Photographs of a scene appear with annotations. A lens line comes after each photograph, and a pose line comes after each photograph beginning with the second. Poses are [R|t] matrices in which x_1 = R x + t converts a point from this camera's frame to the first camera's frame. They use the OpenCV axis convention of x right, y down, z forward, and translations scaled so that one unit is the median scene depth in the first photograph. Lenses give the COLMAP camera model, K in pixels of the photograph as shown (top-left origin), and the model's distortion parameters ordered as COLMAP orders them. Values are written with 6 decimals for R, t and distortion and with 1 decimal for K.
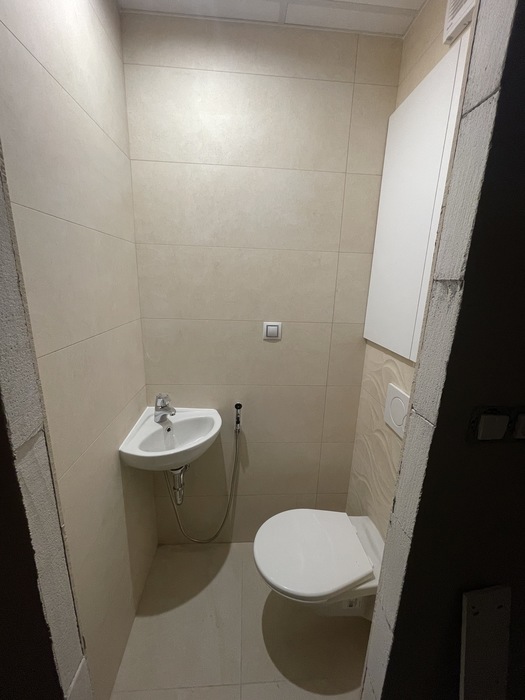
lens RADIAL K [[282.6, 0, 267.2], [0, 282.6, 350.1], [0, 0, 1]] dist [-0.003400, 0.000536]
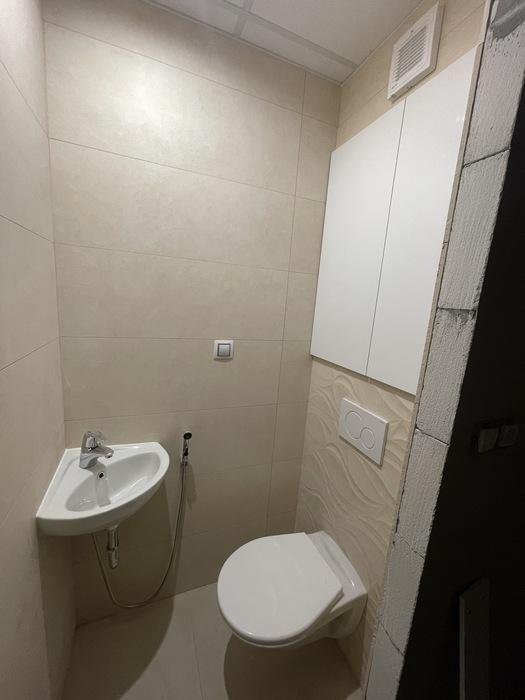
lens RADIAL K [[282.6, 0, 266.8], [0, 282.6, 350.1], [0, 0, 1]] dist [-0.003400, 0.000536]
pose [[0.948441, -0.019520, 0.316351, -0.166399], [0.033630, 0.998665, -0.039203, -0.029998], [-0.315163, 0.047821, 0.947832, 0.085397]]
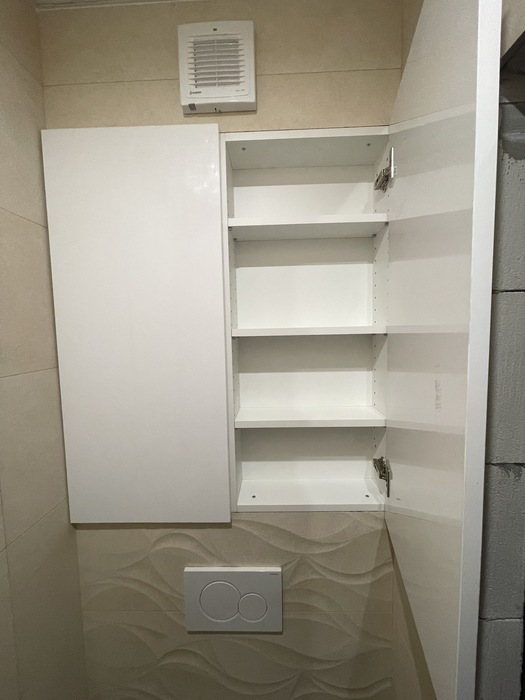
lens RADIAL K [[282.6, 0, 269.3], [0, 282.6, 352.1], [0, 0, 1]] dist [-0.003400, 0.000536]
pose [[0.098626, -0.111911, 0.988812, -0.109679], [0.260139, 0.962003, 0.082930, -0.350794], [-0.960521, 0.249050, 0.123990, 0.629792]]
